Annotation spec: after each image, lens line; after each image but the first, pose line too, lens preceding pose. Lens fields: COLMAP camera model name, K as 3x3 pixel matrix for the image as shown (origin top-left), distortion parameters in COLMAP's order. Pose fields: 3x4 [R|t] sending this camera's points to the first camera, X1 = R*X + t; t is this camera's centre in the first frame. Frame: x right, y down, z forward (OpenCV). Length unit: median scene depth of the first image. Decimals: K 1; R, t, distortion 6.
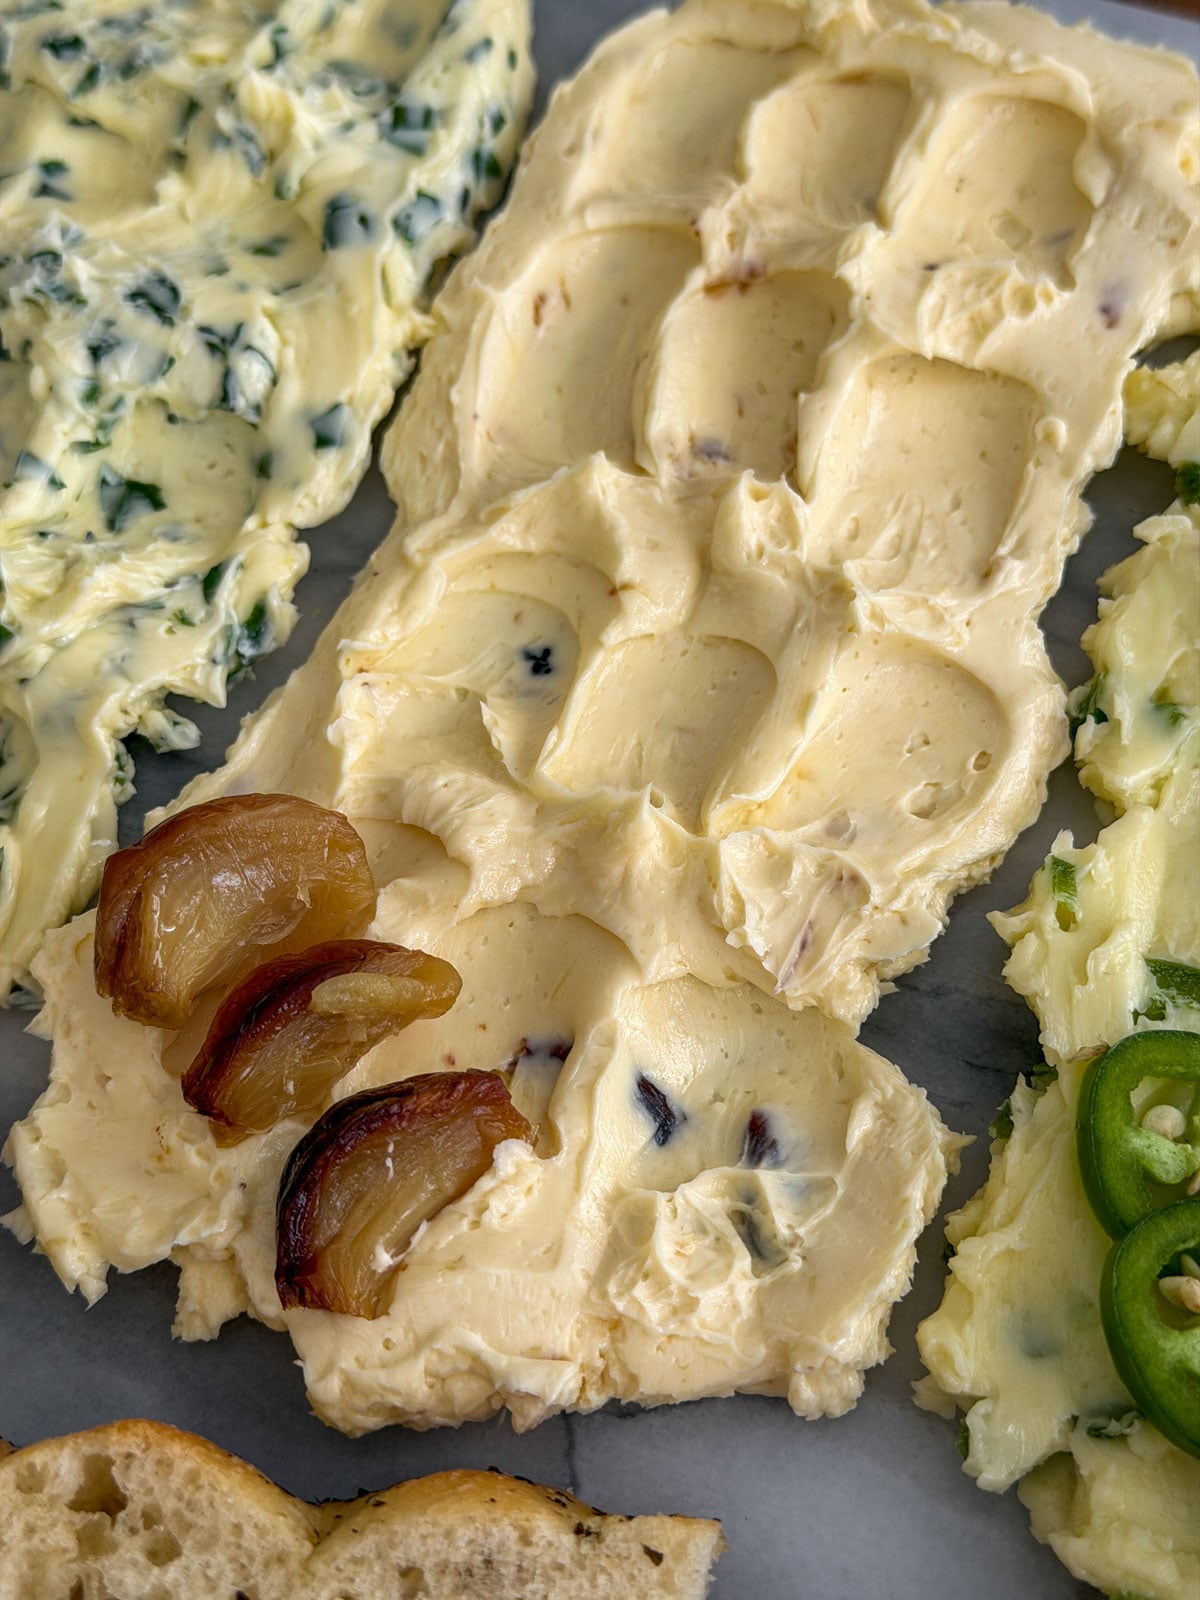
lens RADIAL K [[2357.1, 0, 599.5], [0, 2357.1, 803.0], [0, 0, 1]] dist [0.181532, -0.479574]
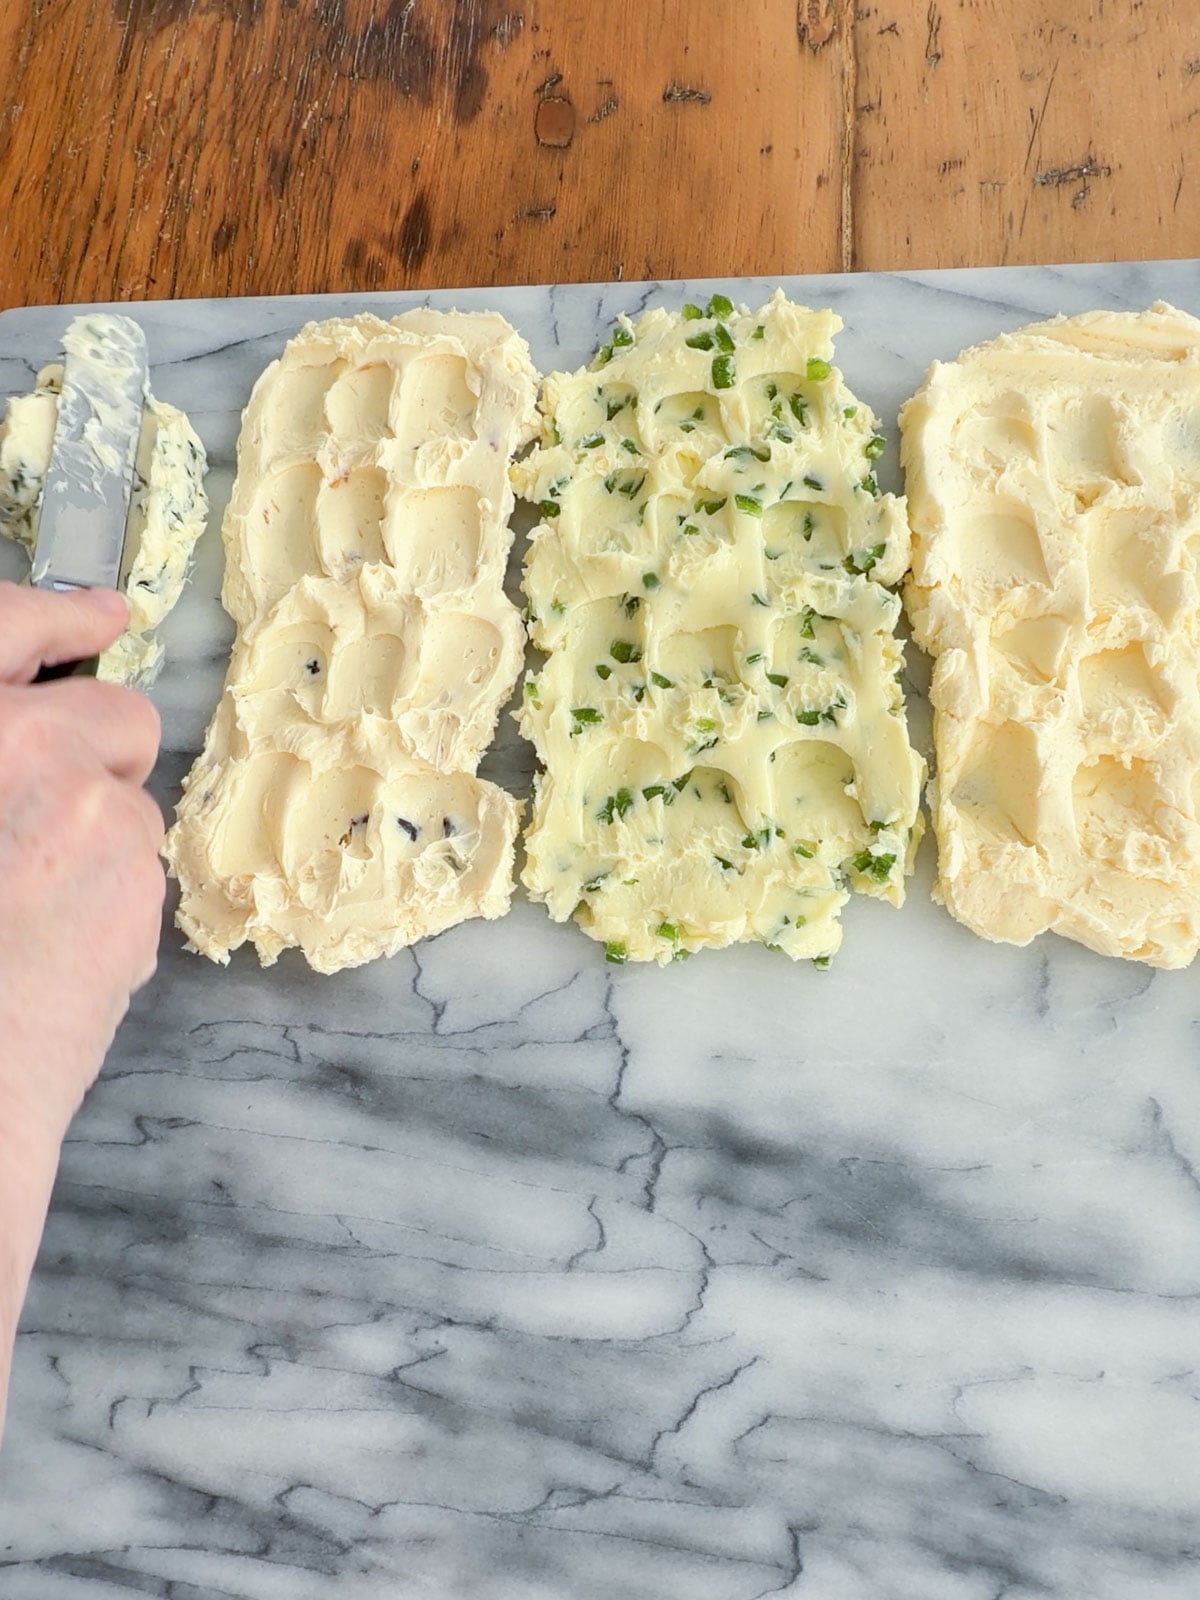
lens RADIAL K [[1241.8, 0, 589.3], [0, 1241.8, 921.8], [0, 0, 1]] dist [0.000755, 0.004240]
pose [[0.947297, -0.320348, 0.002084, 0.157987], [0.312206, 0.924638, 0.218113, -0.008903], [-0.071799, -0.205967, 0.975921, -0.316569]]
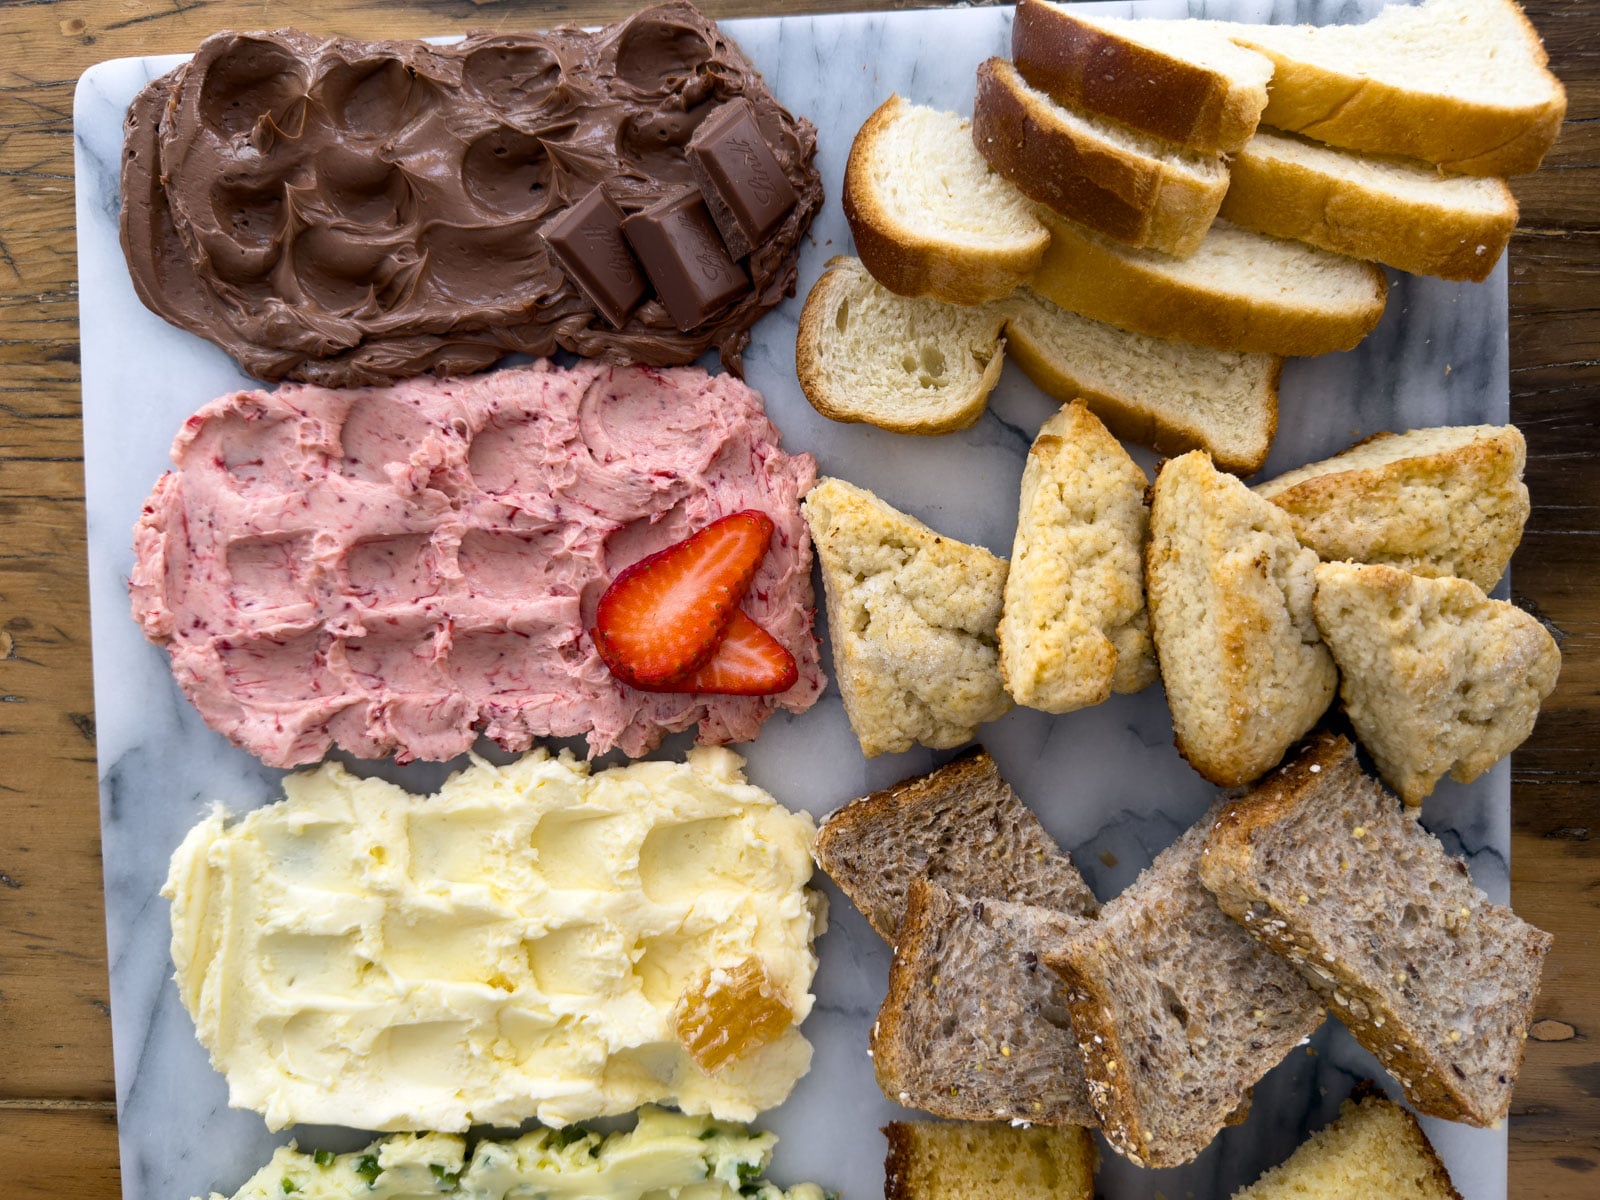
lens RADIAL K [[1196.8, 0, 809.7], [0, 1196.8, 636.0], [0, 0, 1]] dist [0.109535, -0.268923]
pose [[-0.374122, -0.927361, -0.005928, 0.914920], [0.837375, -0.340552, 0.427583, -0.013332], [-0.398543, 0.155004, 0.903957, -0.445468]]
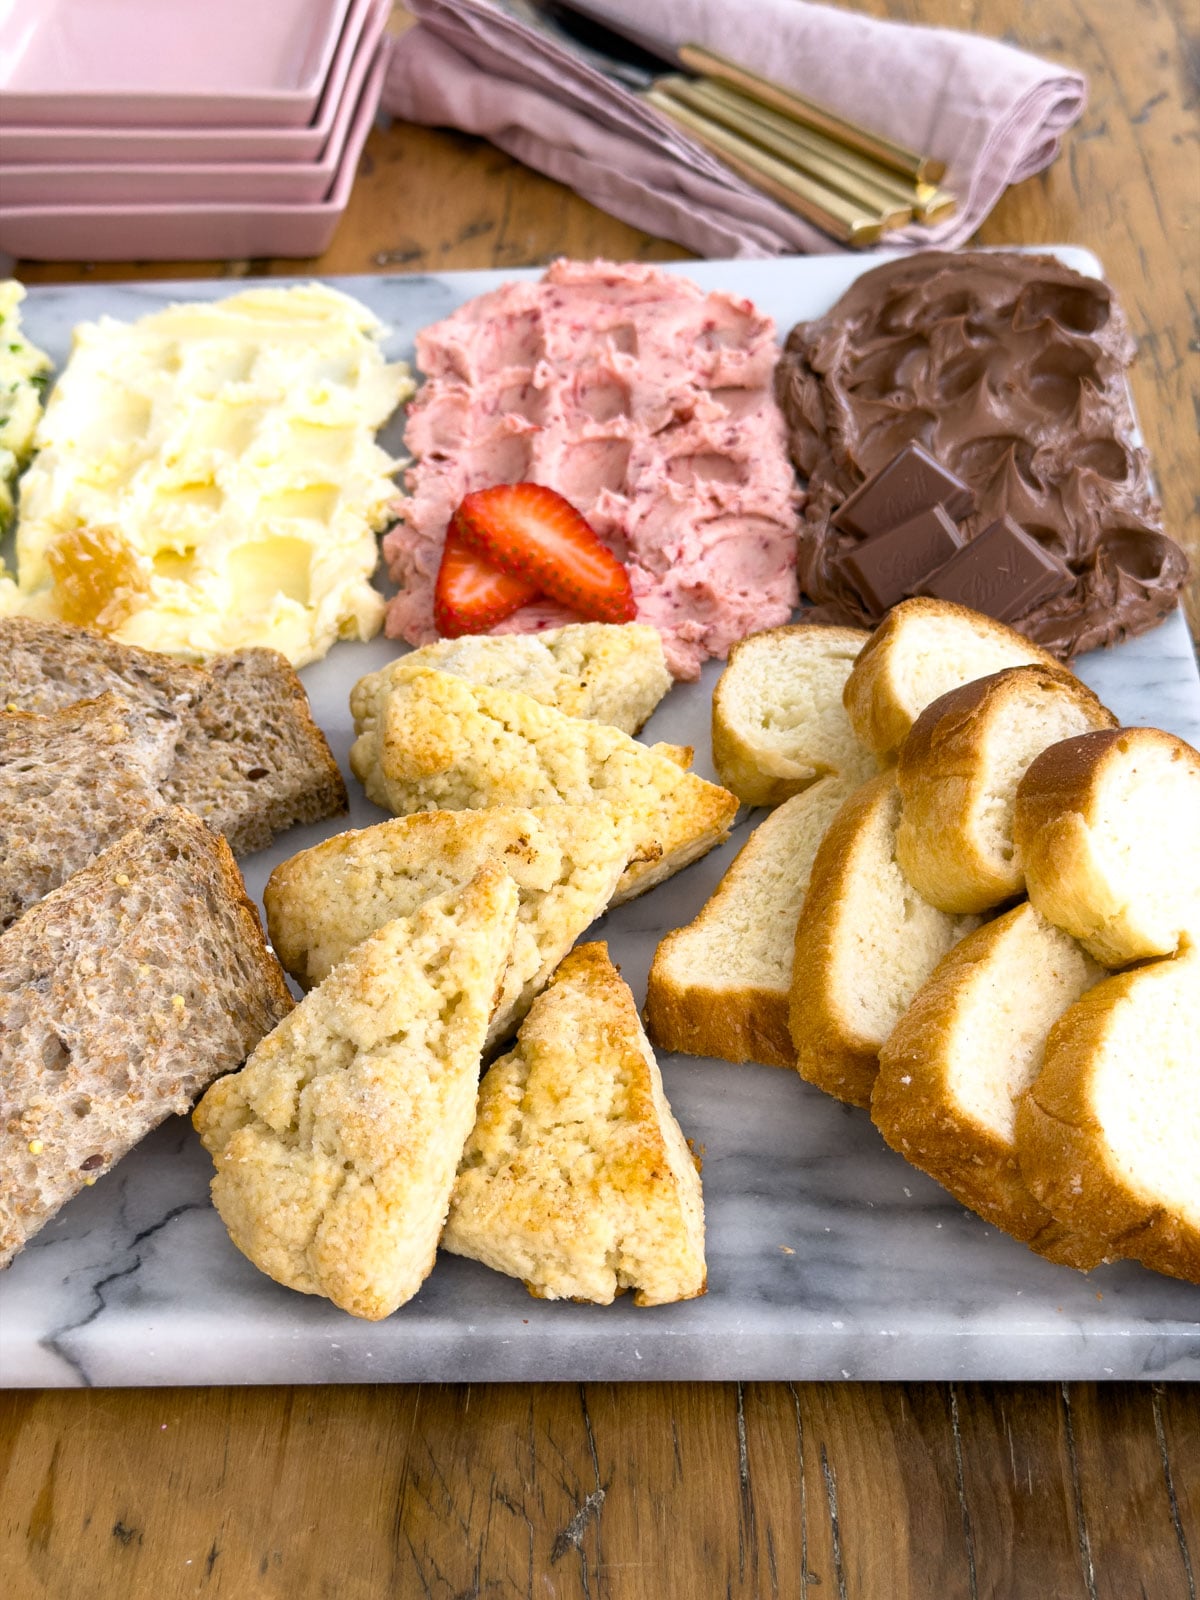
lens RADIAL K [[2304.0, 0, 575.3], [0, 2304.0, 771.3], [0, 0, 1]] dist [0.159641, -0.025264]
pose [[0.948609, -0.244770, 0.200573, 0.531875], [0.298936, 0.901062, -0.314206, 1.276432], [-0.103821, 0.358017, 0.927925, -1.264598]]
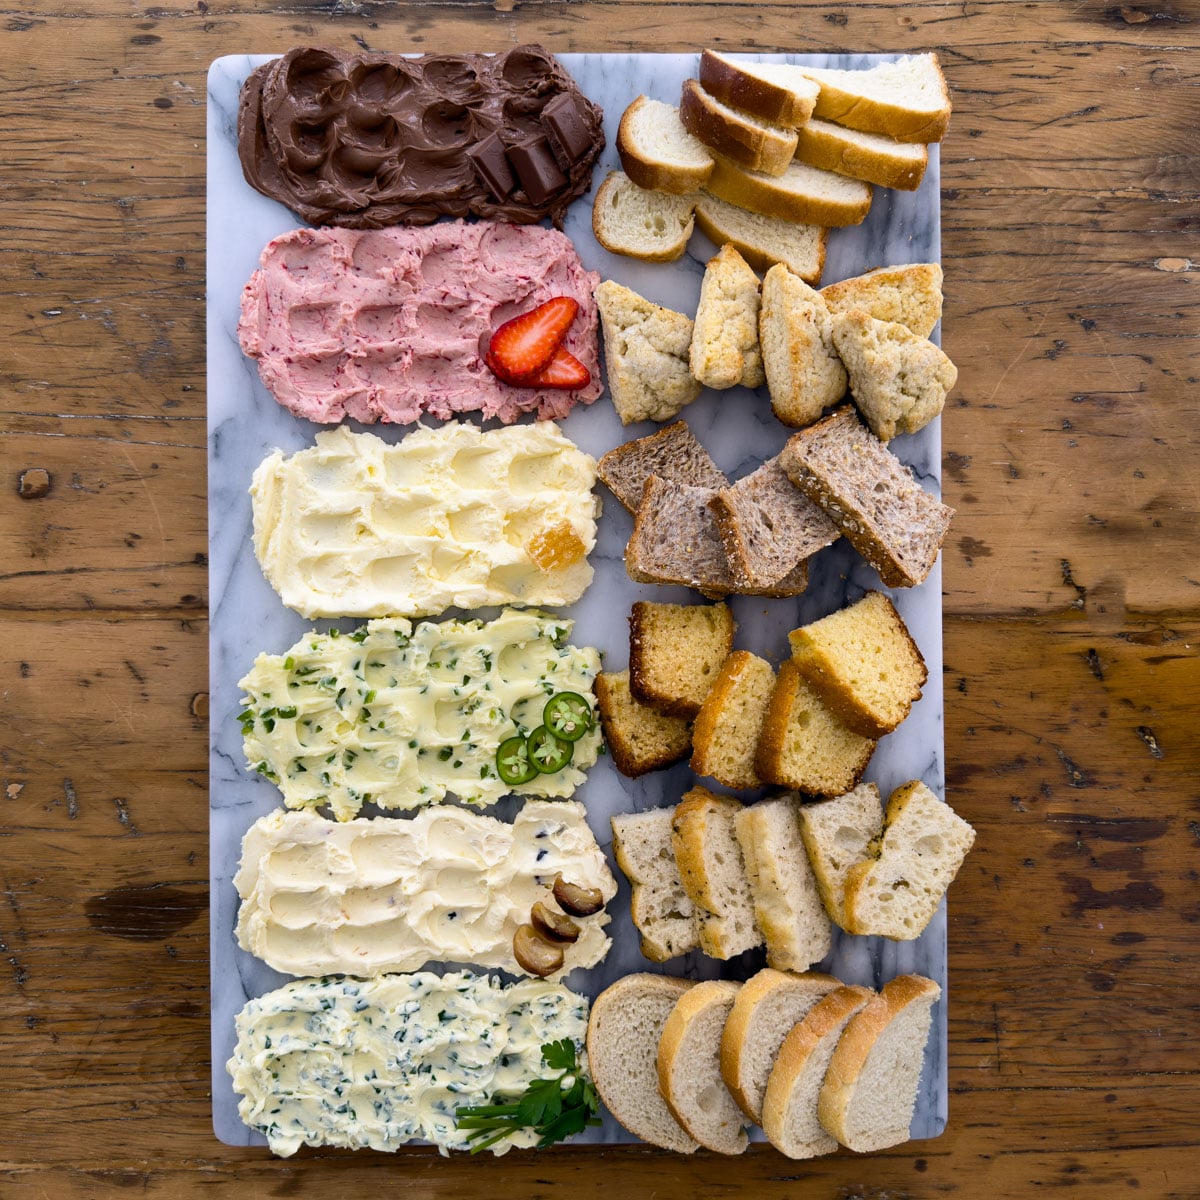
lens RADIAL K [[1110.7, 0, 625.3], [0, 1110.7, 571.3], [0, 0, 1]] dist [0.180572, -0.395184]
pose [[-0.361107, -0.932510, 0.005088, 0.483315], [0.806516, -0.309569, 0.503685, -0.708108], [-0.468117, 0.185988, 0.863872, -1.239135]]
